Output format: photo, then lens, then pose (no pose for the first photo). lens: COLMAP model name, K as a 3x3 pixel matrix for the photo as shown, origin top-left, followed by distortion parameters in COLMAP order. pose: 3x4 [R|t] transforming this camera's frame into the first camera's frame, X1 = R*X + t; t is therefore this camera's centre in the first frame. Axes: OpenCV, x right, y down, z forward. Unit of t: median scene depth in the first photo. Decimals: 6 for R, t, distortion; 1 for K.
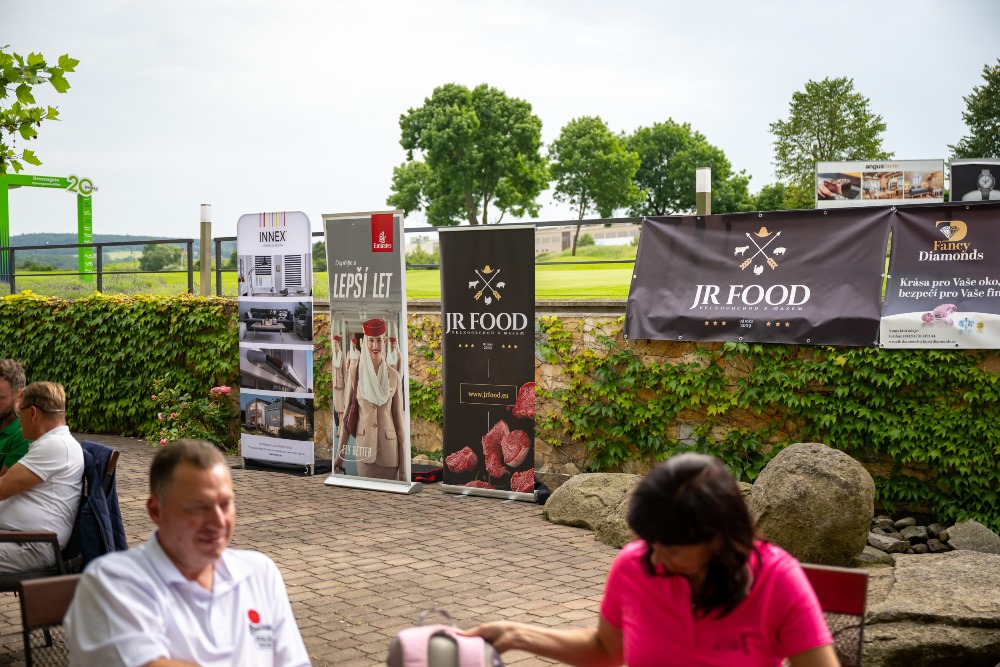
lens RADIAL K [[1177.3, 0, 505.1], [0, 1177.3, 329.7], [0, 0, 1]] dist [0.012314, 0.000000]
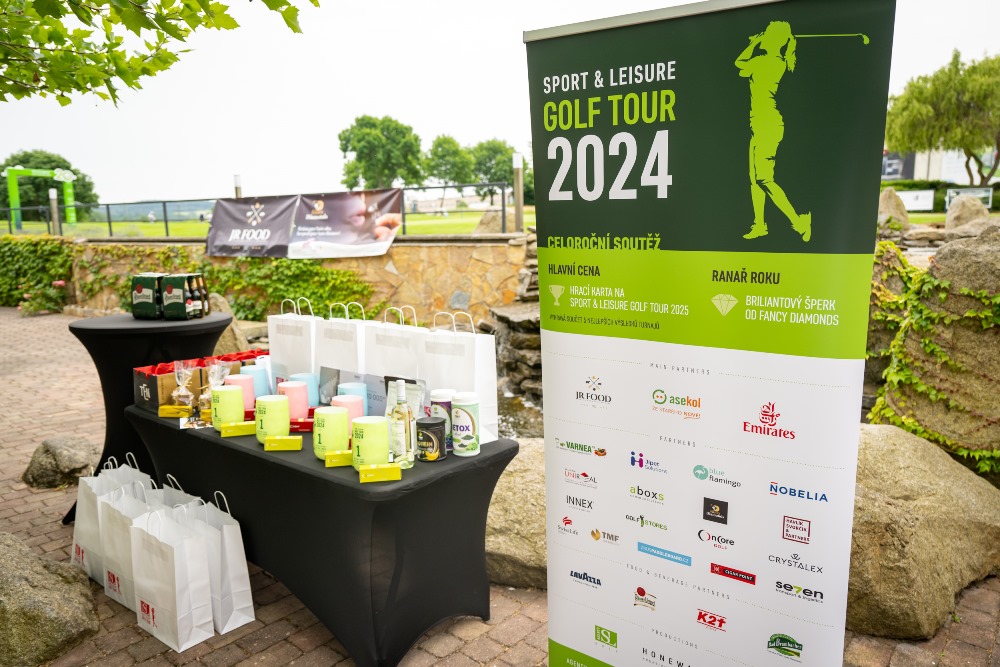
lens RADIAL K [[655.8, 0, 502.7], [0, 655.8, 323.4], [0, 0, 1]] dist [-0.001002, 0.002228]
pose [[0.993878, -0.016549, 0.109235, 0.501780], [0.005288, 0.994710, 0.102589, 0.011253], [-0.110355, -0.101383, 0.988708, -0.254435]]
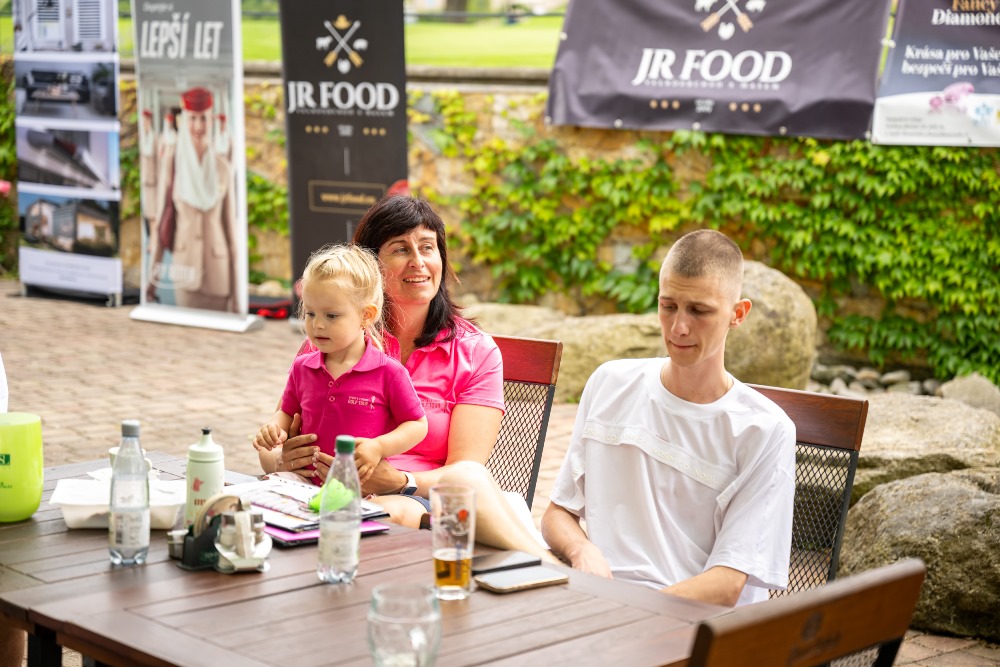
lens RADIAL K [[1916.0, 0, 503.4], [0, 1916.0, 335.3], [0, 0, 1]] dist [0.035128, 0.000000]
pose [[0.999771, 0.021376, 0.000940, 0.076413], [-0.021343, 0.993213, 0.114332, 0.002740], [0.001510, -0.114326, 0.993442, -0.173203]]
